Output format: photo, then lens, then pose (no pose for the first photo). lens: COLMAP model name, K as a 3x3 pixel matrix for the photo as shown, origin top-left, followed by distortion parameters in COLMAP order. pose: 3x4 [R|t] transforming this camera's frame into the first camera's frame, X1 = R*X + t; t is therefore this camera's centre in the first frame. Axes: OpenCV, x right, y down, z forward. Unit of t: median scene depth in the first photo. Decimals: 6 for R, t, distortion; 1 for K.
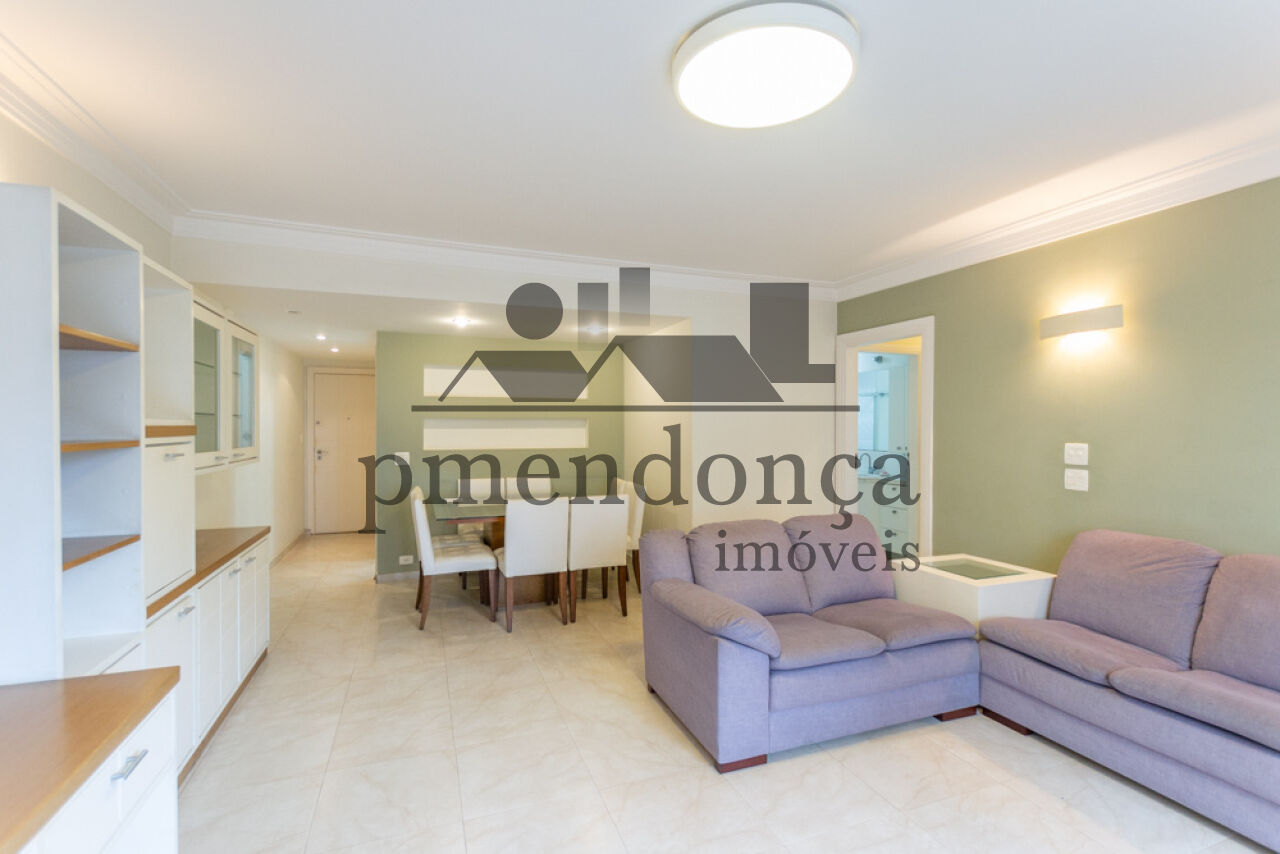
lens RADIAL K [[587.2, 0, 639.1], [0, 587.2, 430.4], [0, 0, 1]] dist [0.014191, -0.008313]
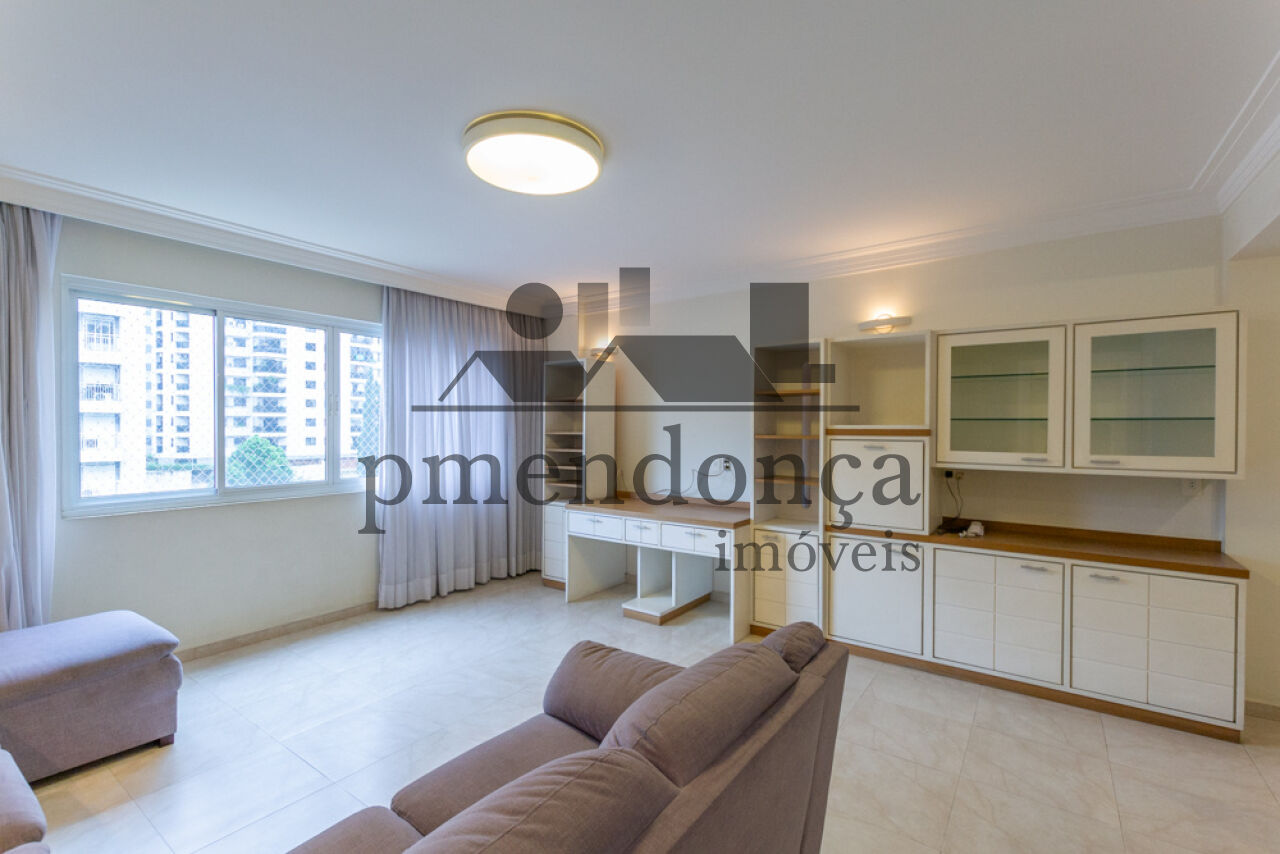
lens RADIAL K [[565.9, 0, 635.6], [0, 565.9, 431.6], [0, 0, 1]] dist [0.012817, -0.007014]
pose [[-0.832493, 0.001628, -0.554034, 0.453137], [-0.008623, 0.999836, 0.015895, -0.014630], [0.553969, 0.018010, -0.832342, 1.375782]]
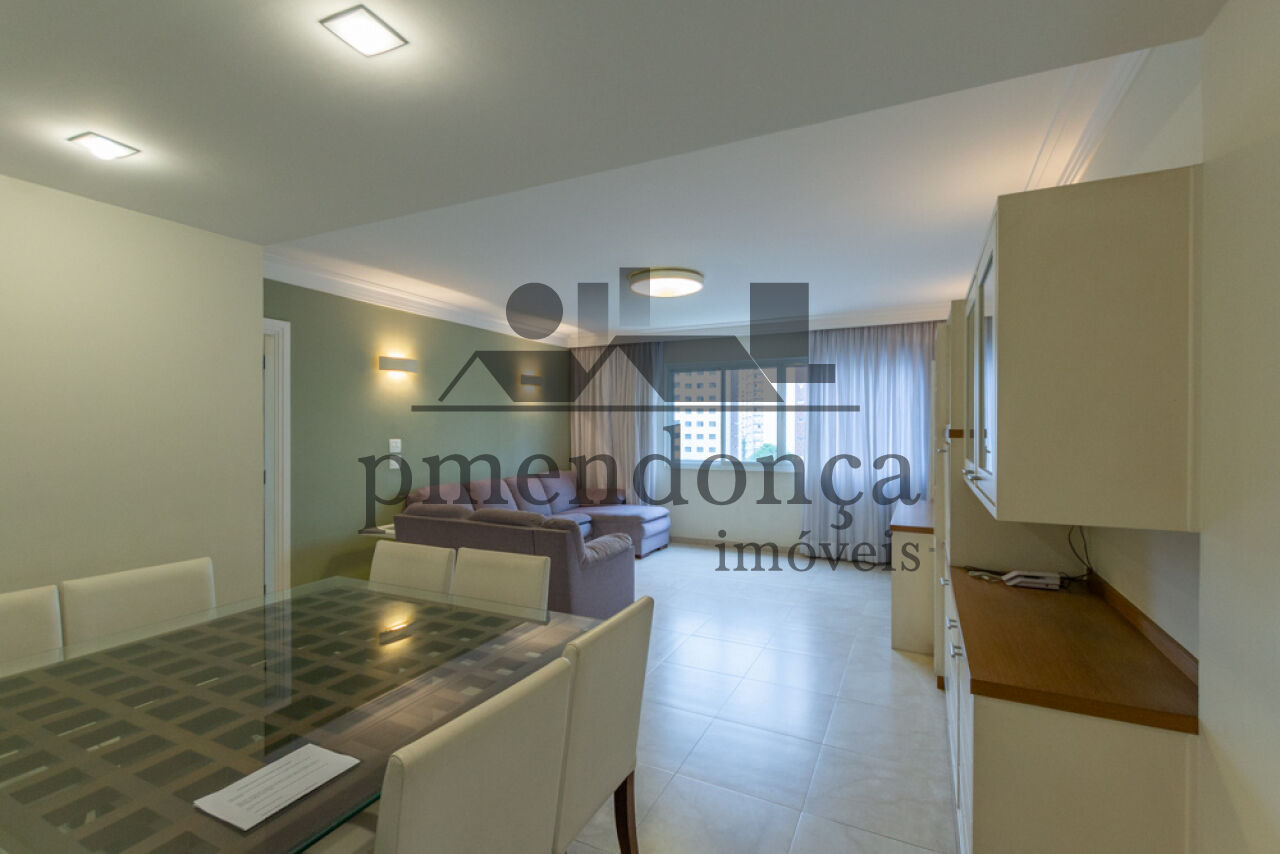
lens RADIAL K [[587.2, 0, 639.1], [0, 587.2, 430.4], [0, 0, 1]] dist [0.014191, -0.008313]
pose [[-0.687464, -0.000074, 0.726218, -0.934894], [0.006169, 0.999963, 0.005942, -0.007876], [-0.726192, 0.008564, -0.687438, 1.740199]]
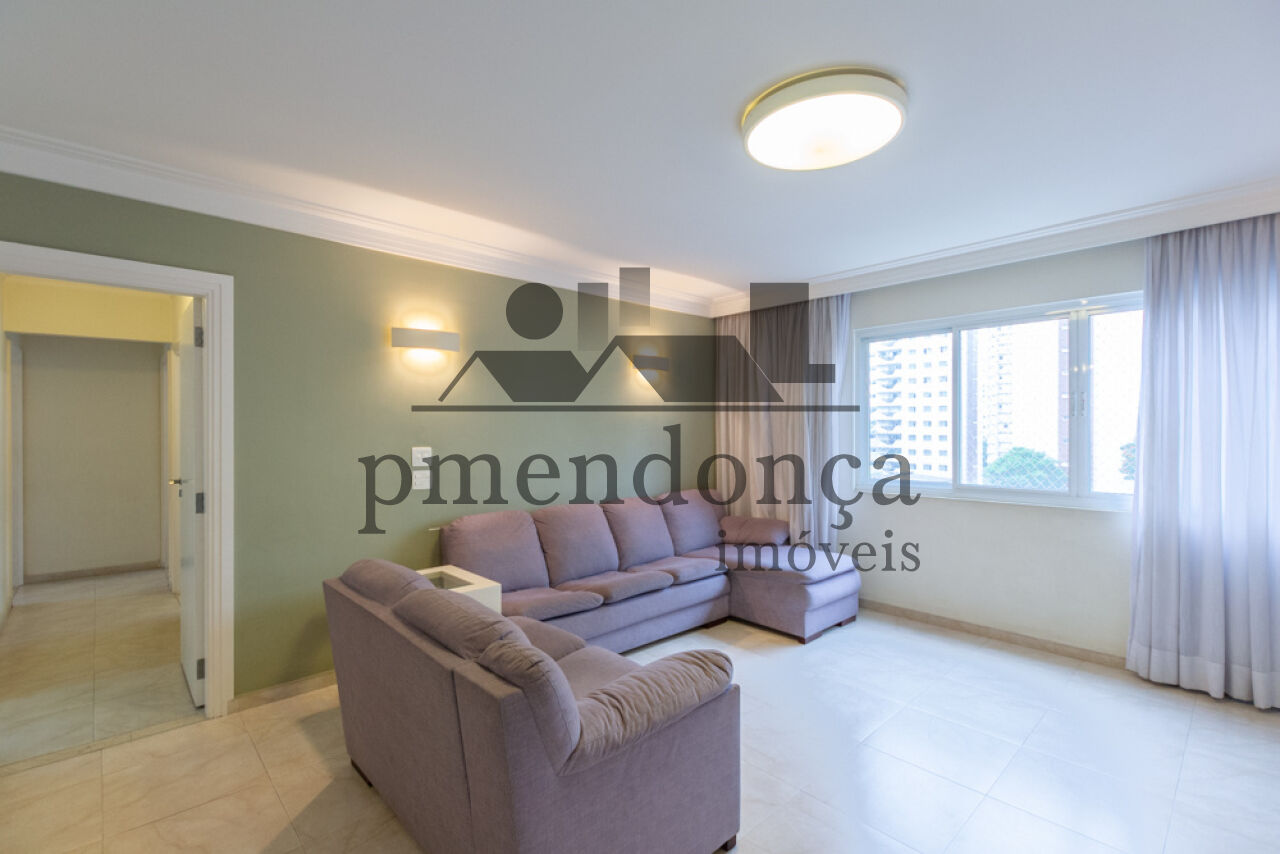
lens RADIAL K [[565.9, 0, 635.6], [0, 565.9, 431.6], [0, 0, 1]] dist [0.012817, -0.007014]
pose [[-0.375196, 0.001125, 0.926945, -0.434782], [0.011157, 0.999932, 0.003303, -0.006341], [-0.926878, 0.011581, -0.375183, 1.108433]]
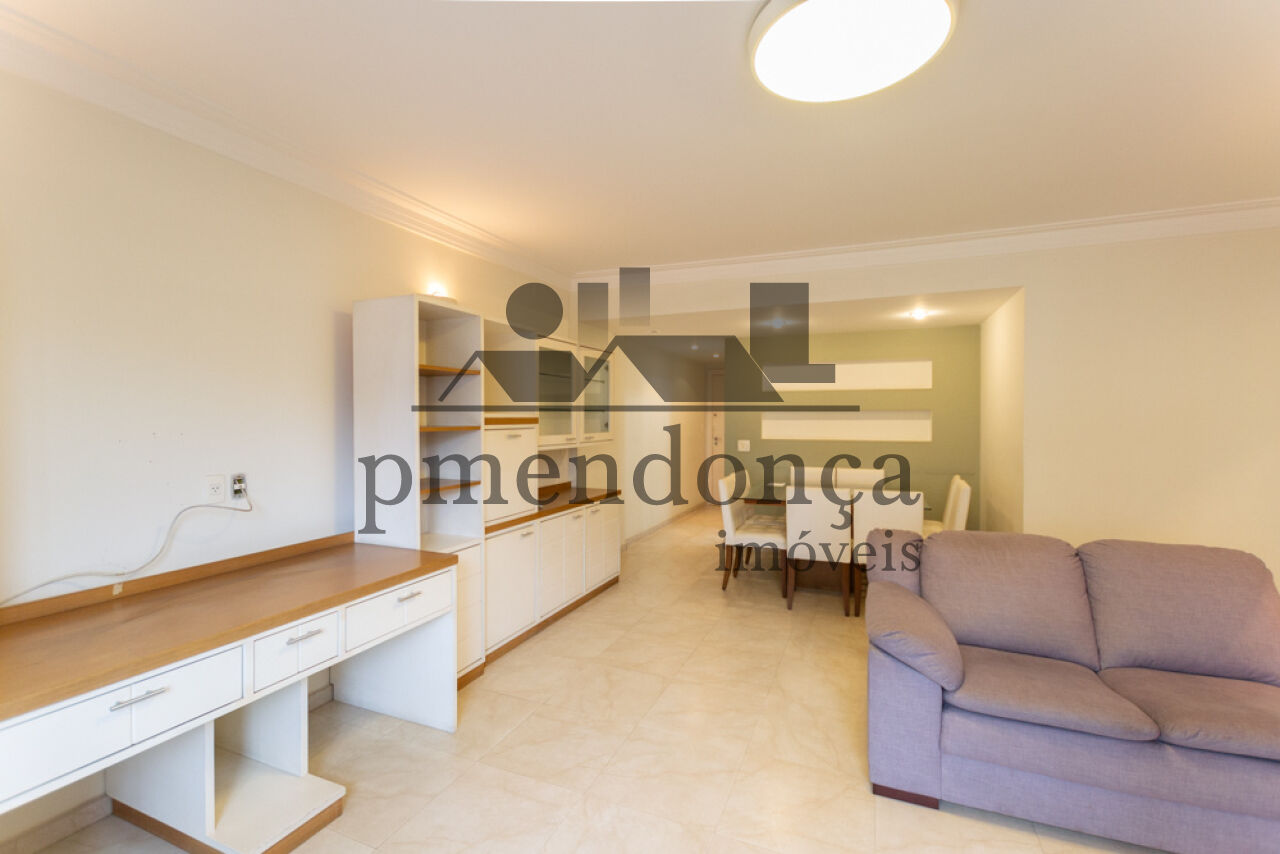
lens RADIAL K [[562.4, 0, 635.3], [0, 562.4, 425.7], [0, 0, 1]] dist [0.012444, -0.006184]
pose [[0.721179, 0.009123, -0.692688, 0.372562], [-0.004443, 0.999954, 0.008544, -0.000573], [0.692734, -0.003084, 0.721187, 0.080355]]
